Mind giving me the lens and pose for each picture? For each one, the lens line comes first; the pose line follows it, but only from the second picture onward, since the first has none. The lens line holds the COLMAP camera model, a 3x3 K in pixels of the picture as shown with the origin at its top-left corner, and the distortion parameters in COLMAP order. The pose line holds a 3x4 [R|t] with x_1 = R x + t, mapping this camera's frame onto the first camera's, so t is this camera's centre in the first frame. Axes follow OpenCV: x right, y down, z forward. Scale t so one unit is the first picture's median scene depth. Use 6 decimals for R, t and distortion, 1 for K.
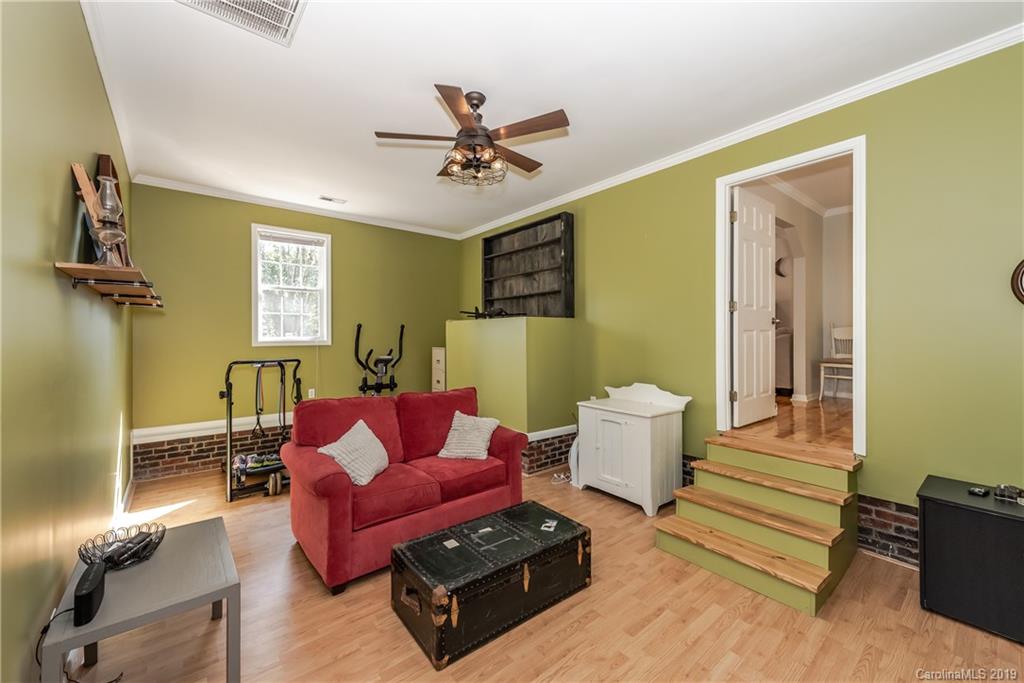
lens RADIAL K [[403.0, 0, 505.1], [0, 403.0, 337.7], [0, 0, 1]] dist [0.003967, 0.000110]
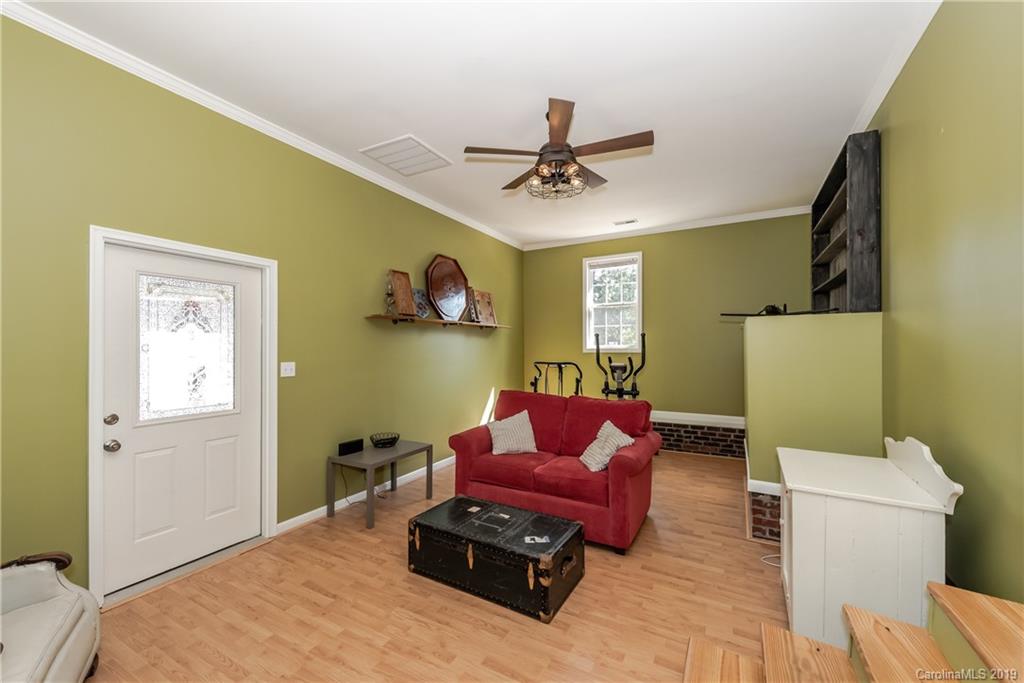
lens RADIAL K [[403.0, 0, 507.7], [0, 403.0, 344.3], [0, 0, 1]] dist [0.003967, 0.000110]
pose [[0.374725, -0.002037, -0.927134, 0.578441], [-0.001559, 0.999995, -0.002827, -0.001184], [0.927135, 0.002505, 0.374720, 0.335266]]
